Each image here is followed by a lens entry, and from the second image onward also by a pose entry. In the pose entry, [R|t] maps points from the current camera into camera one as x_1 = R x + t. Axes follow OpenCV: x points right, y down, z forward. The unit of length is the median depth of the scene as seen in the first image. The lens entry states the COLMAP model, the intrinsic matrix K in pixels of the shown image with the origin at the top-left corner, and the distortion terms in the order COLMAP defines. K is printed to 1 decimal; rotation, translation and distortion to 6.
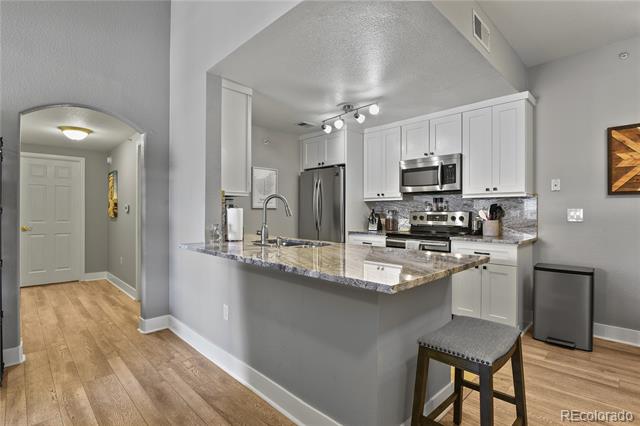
lens RADIAL K [[312.9, 0, 319.8], [0, 312.9, 213.4], [0, 0, 1]] dist [-0.012893, -0.004533]
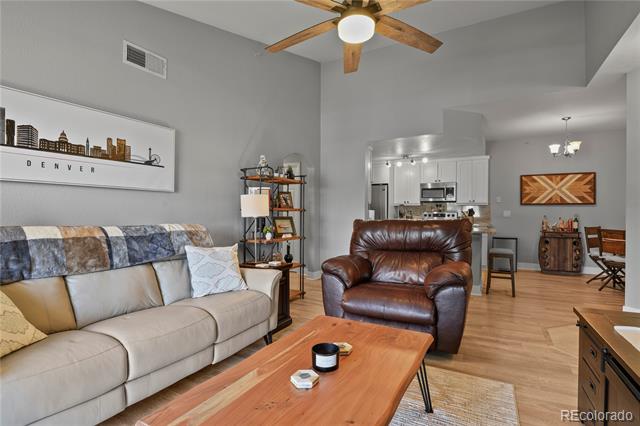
lens RADIAL K [[312.9, 0, 316.1], [0, 312.9, 212.6], [0, 0, 1]] dist [-0.012893, -0.004533]
pose [[0.955636, 0.000453, 0.294551, -0.927458], [-0.000915, 0.999999, 0.001432, -0.004379], [-0.294550, -0.001638, 0.955635, -0.584869]]
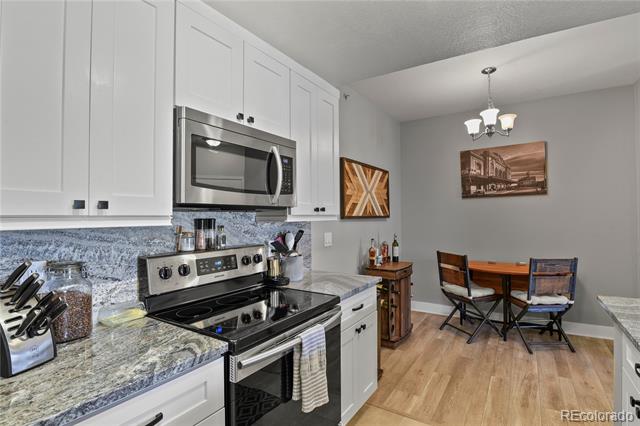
lens RADIAL K [[312.9, 0, 325.1], [0, 312.9, 211.7], [0, 0, 1]] dist [-0.012893, -0.004533]
pose [[-0.219739, 0.013755, 0.975462, -0.097777], [0.011481, 0.999868, -0.011513, -0.058426], [-0.975491, 0.008670, -0.219868, 1.032518]]
